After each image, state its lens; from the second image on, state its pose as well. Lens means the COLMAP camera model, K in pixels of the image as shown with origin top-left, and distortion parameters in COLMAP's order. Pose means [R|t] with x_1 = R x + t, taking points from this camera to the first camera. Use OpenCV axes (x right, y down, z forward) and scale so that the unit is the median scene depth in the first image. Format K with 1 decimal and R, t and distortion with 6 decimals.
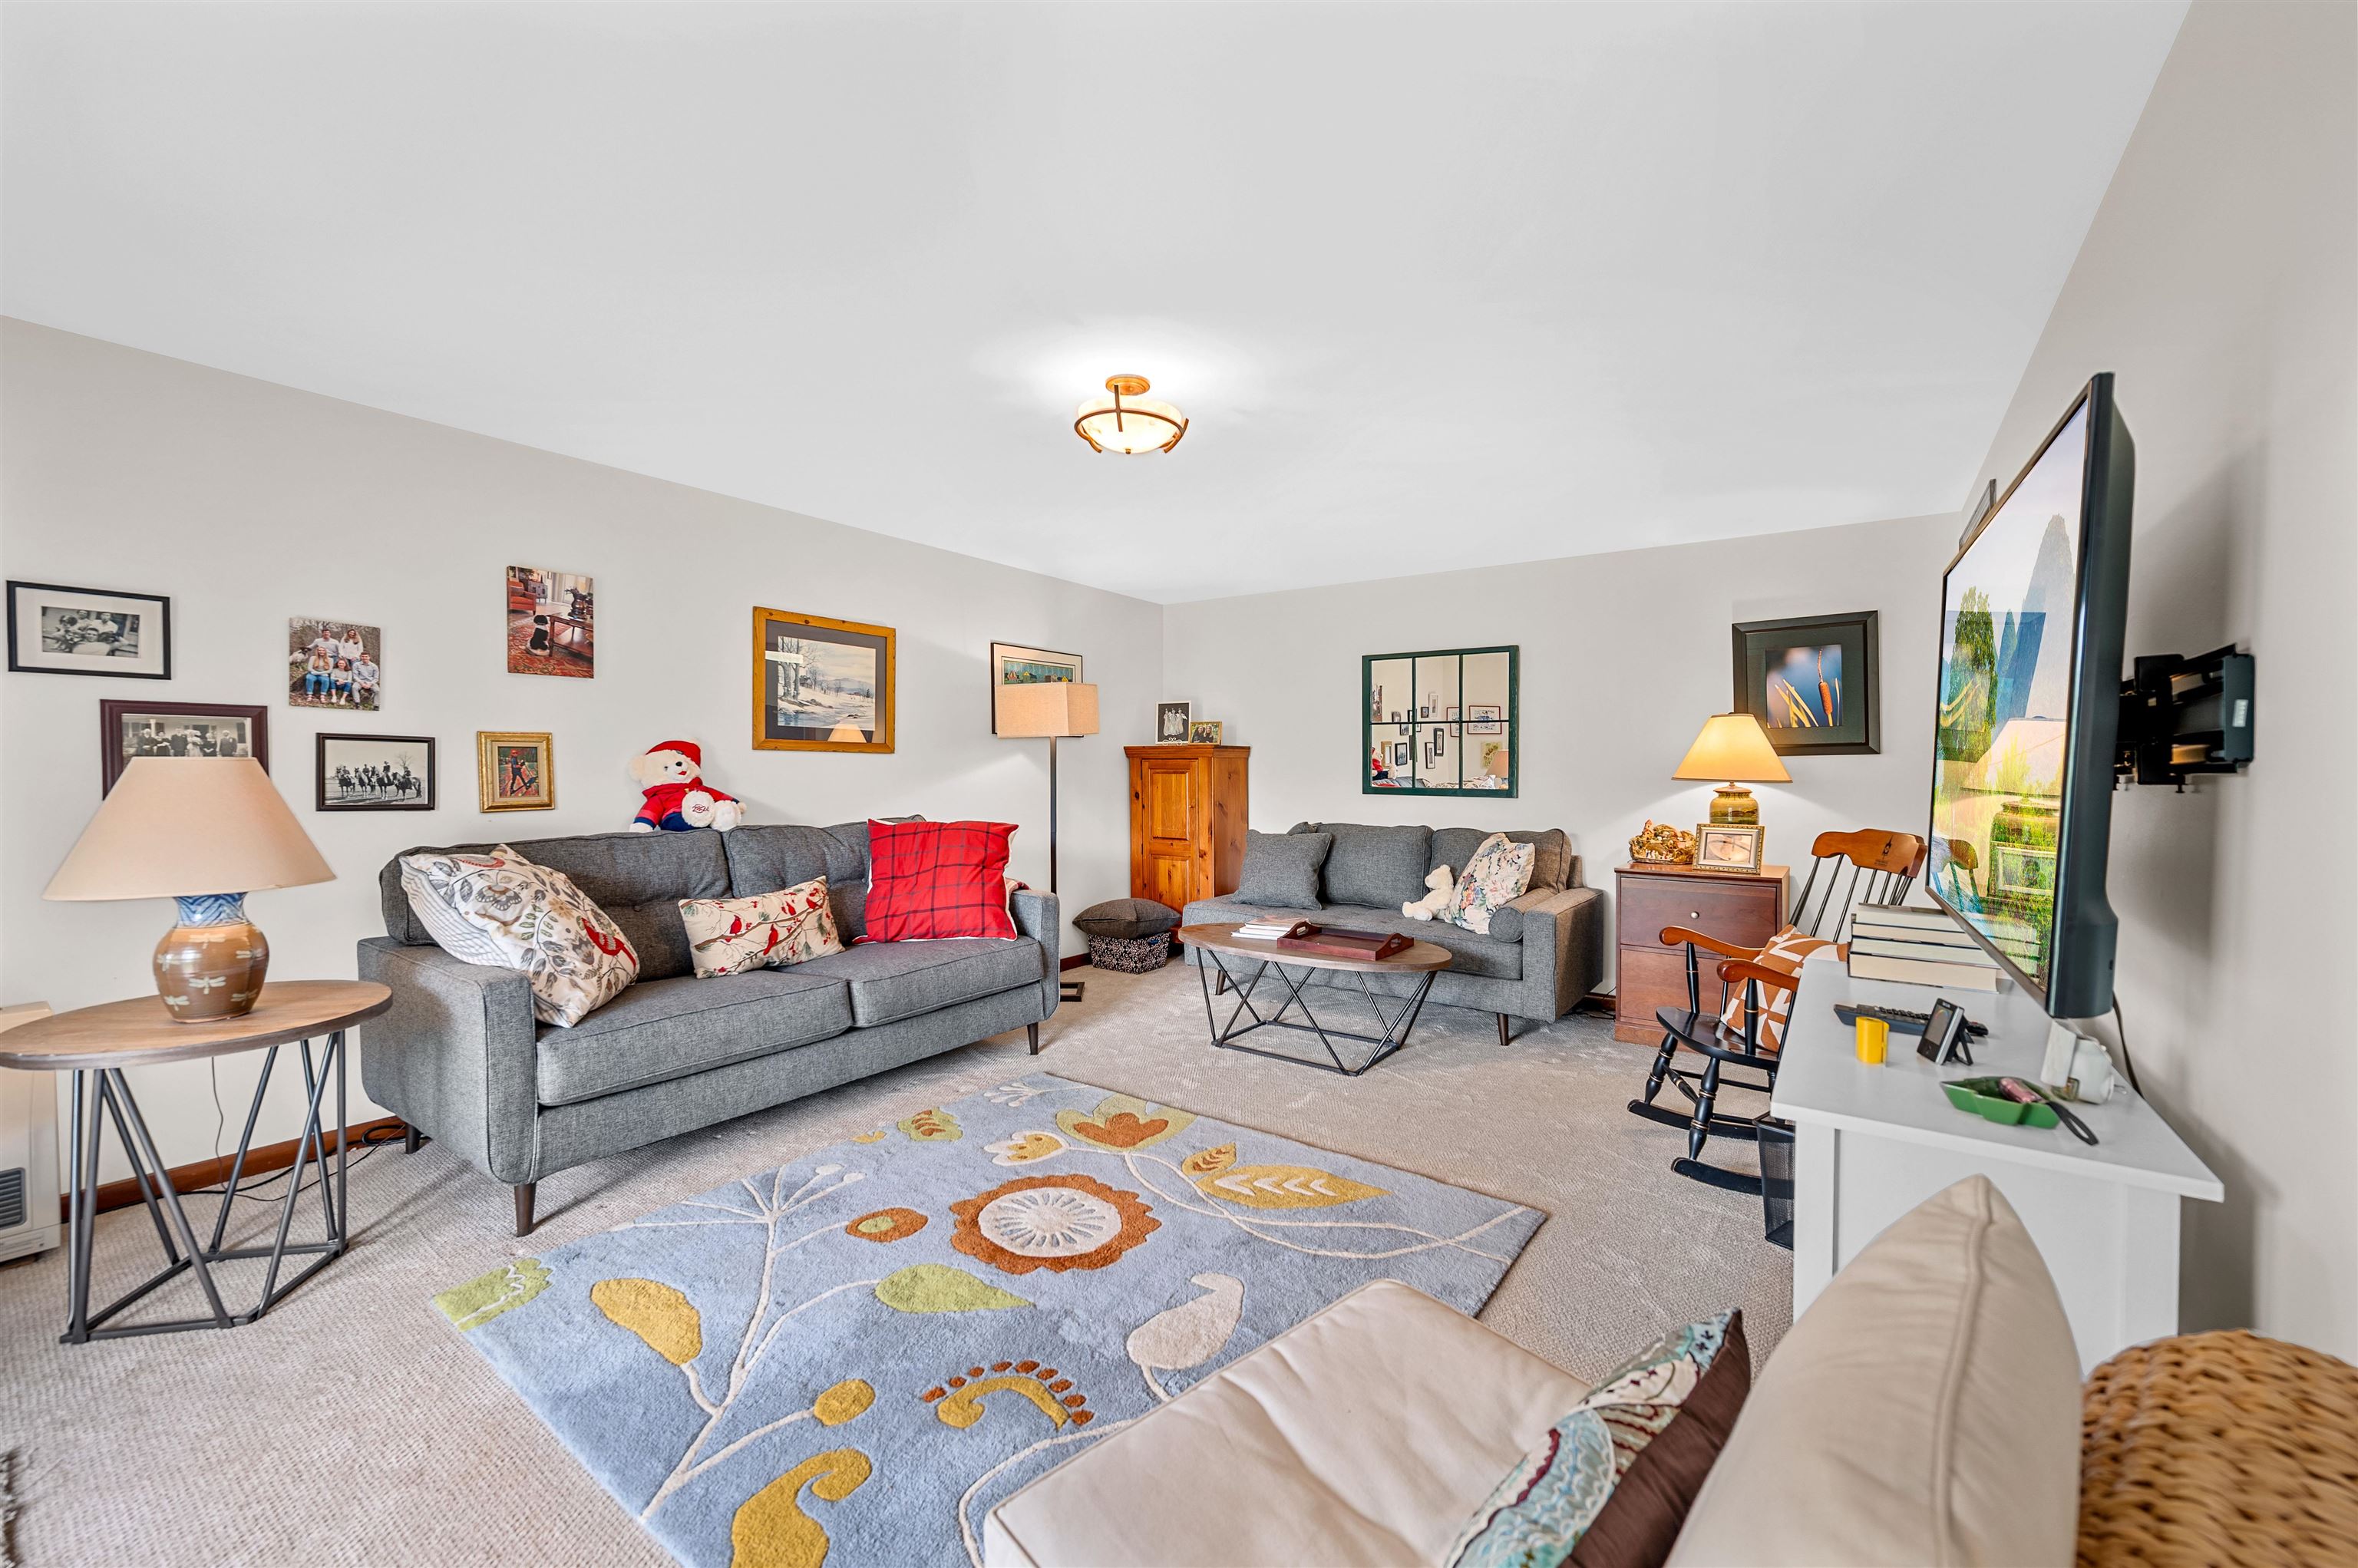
lens RADIAL K [[924.7, 0, 1179.0], [0, 924.7, 784.0], [0, 0, 1]] dist [0.000127, 0.000086]
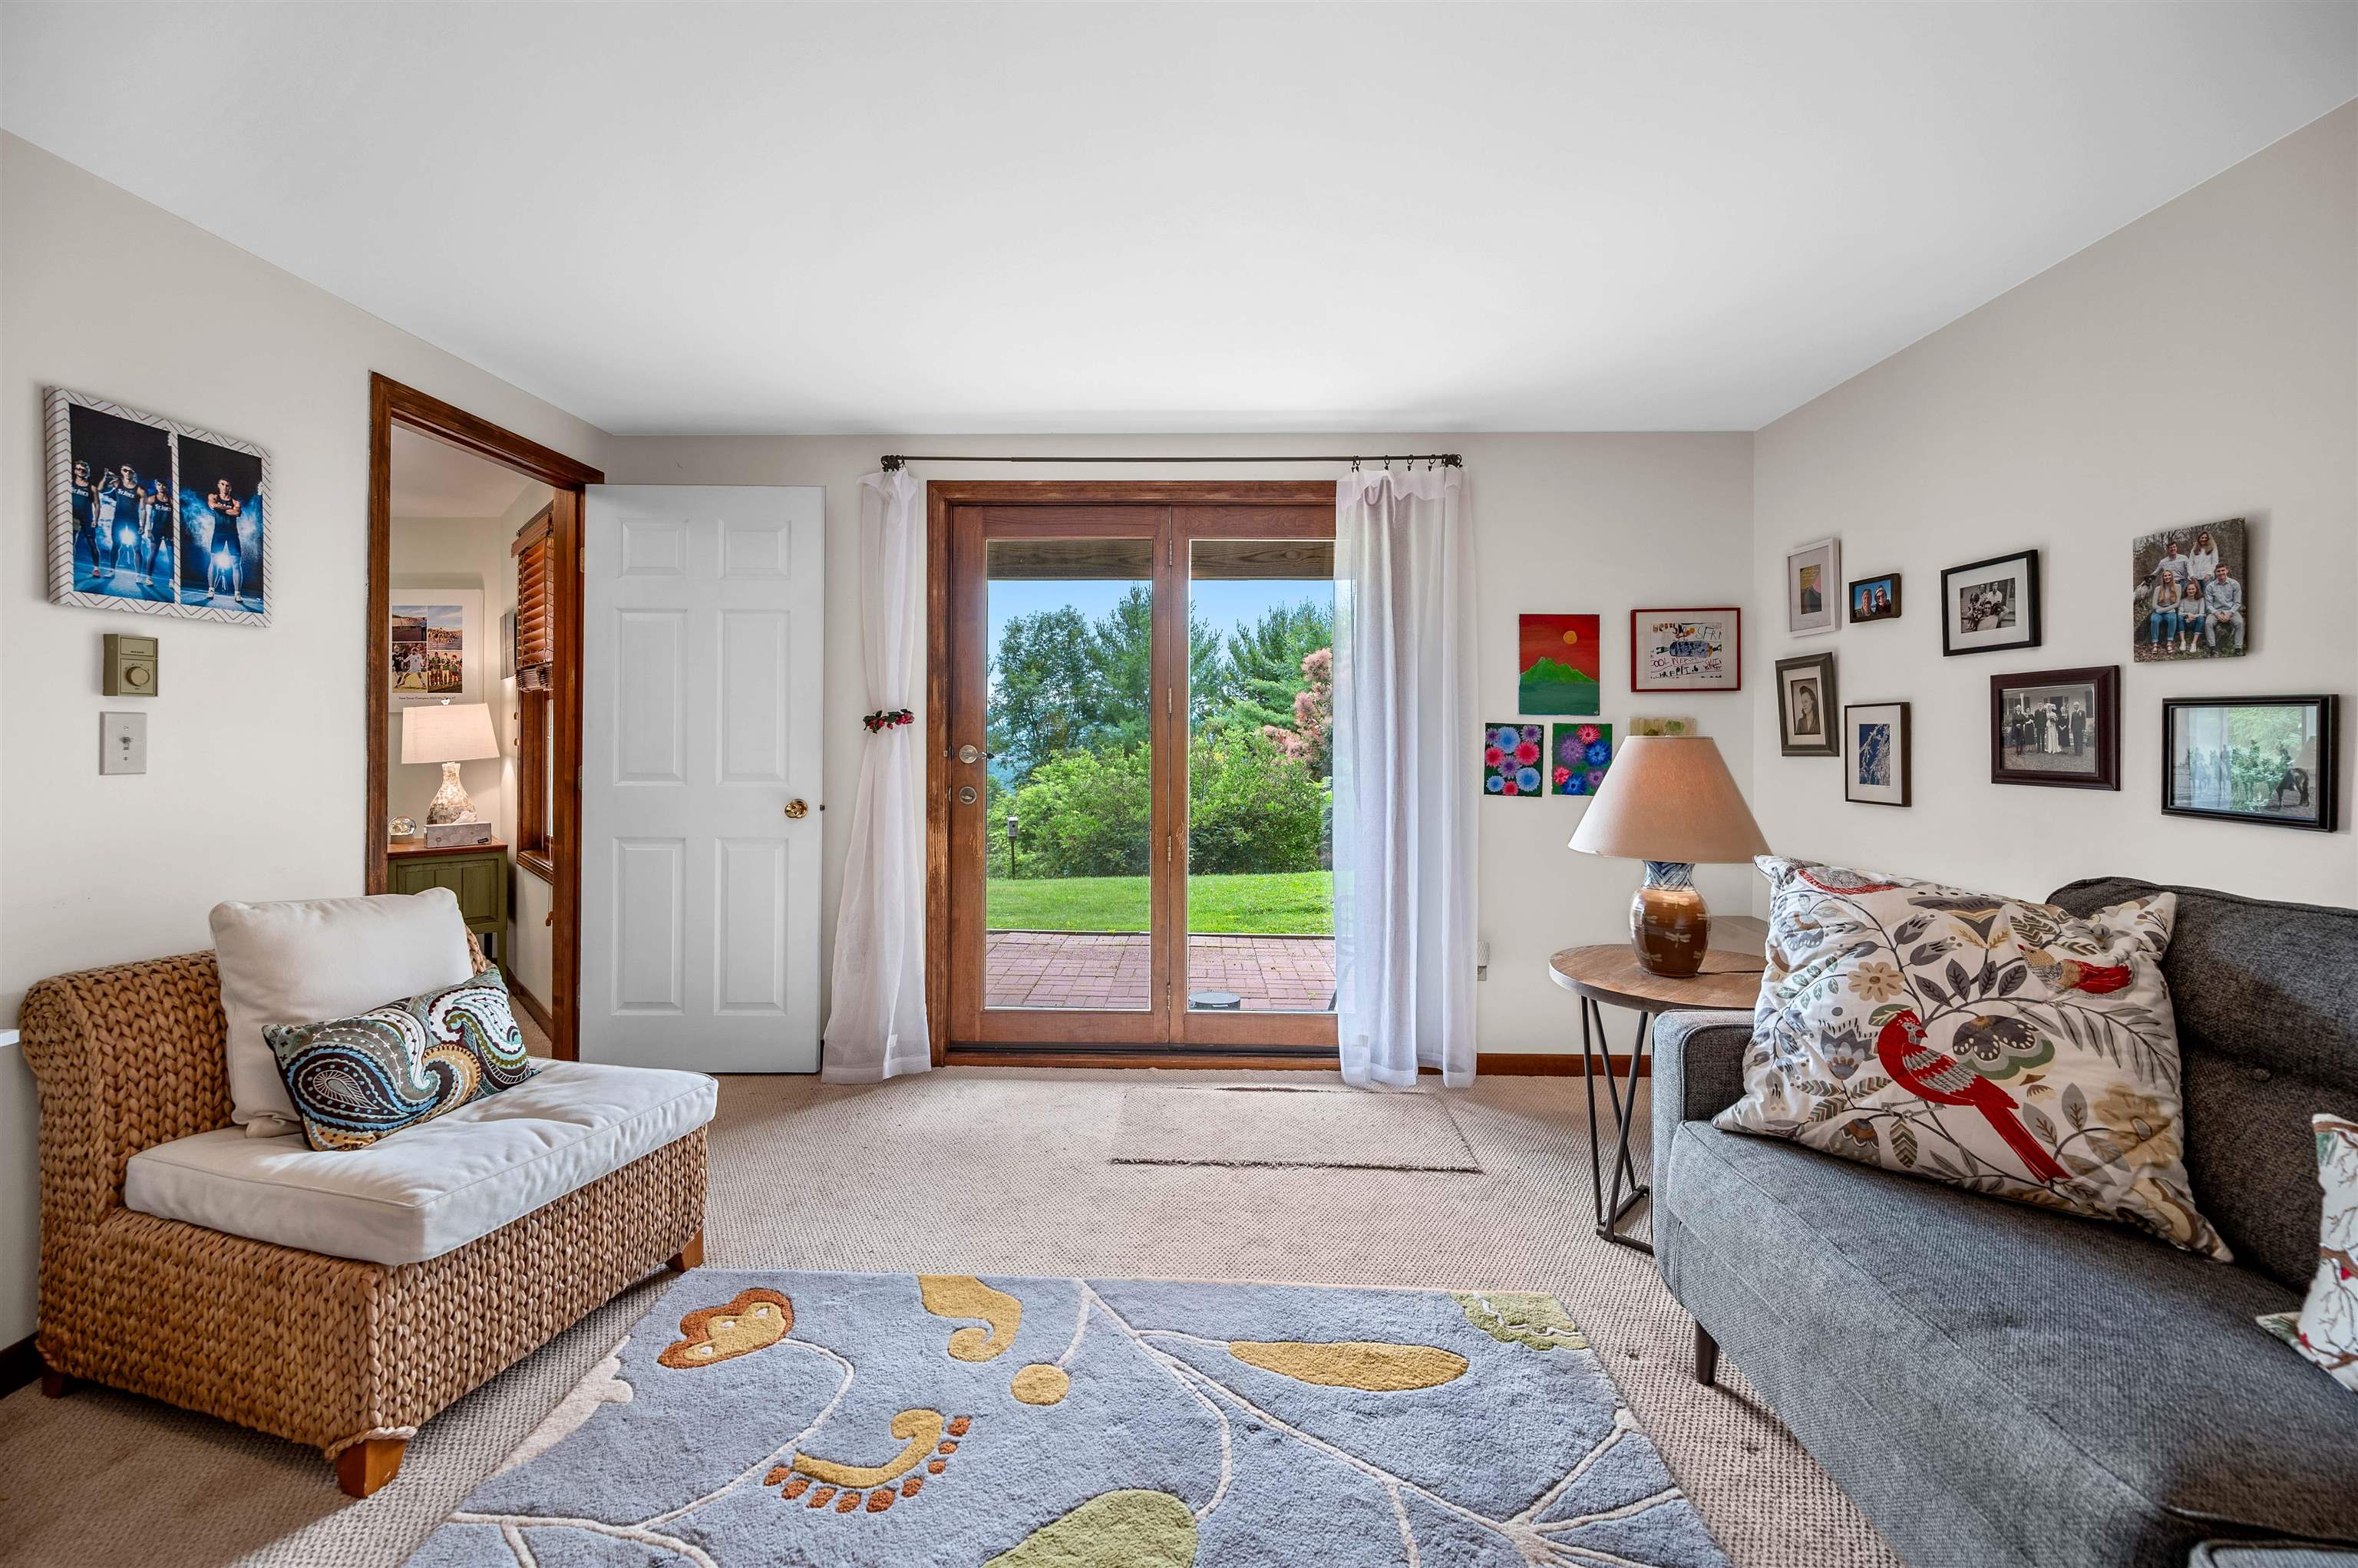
lens RADIAL K [[944.9, 0, 1181.5], [0, 944.9, 751.3], [0, 0, 1]] dist [-0.000004, 0.000654]
pose [[-0.824654, -0.000906, -0.565637, 0.044157], [-0.019176, 0.999469, 0.026356, -0.017937], [0.565313, 0.032582, -0.824233, 0.992195]]
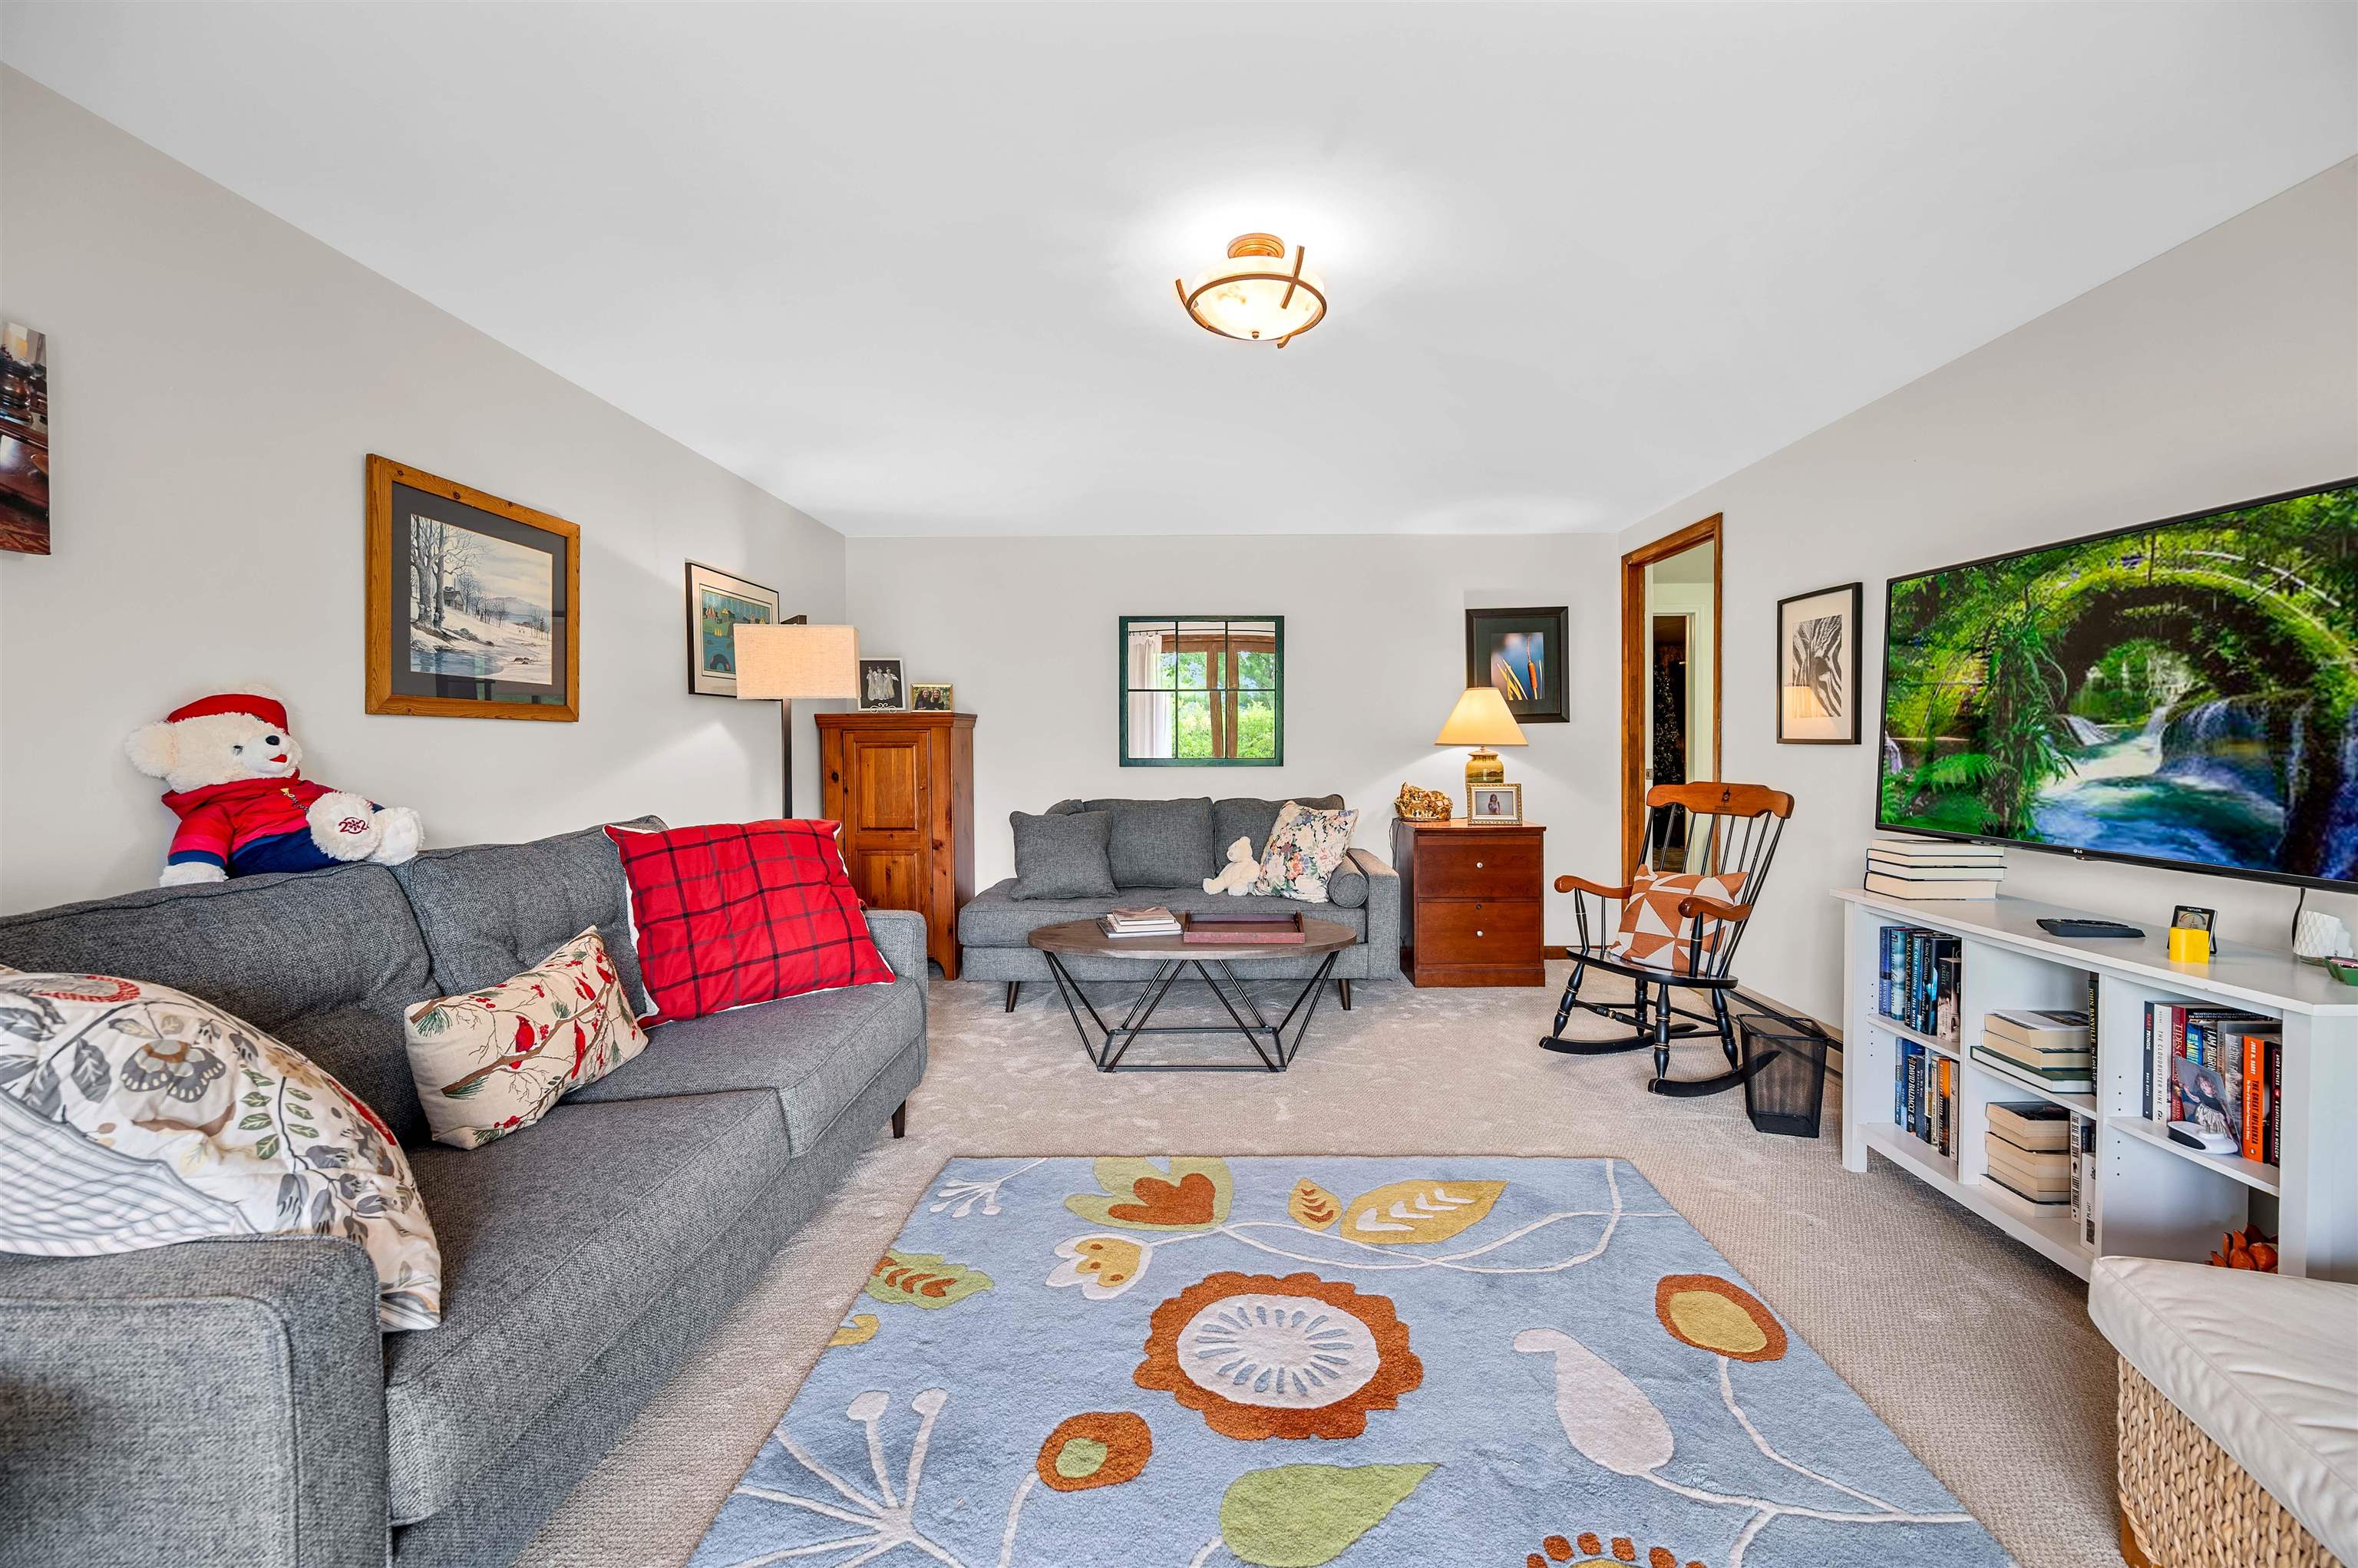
lens RADIAL K [[944.9, 0, 1181.5], [0, 944.9, 751.3], [0, 0, 1]] dist [-0.000004, 0.000654]
pose [[0.816303, -0.017533, 0.577358, -0.459967], [0.020926, 0.999781, 0.000774, -0.005982], [-0.577245, 0.011450, 0.816490, 0.305614]]
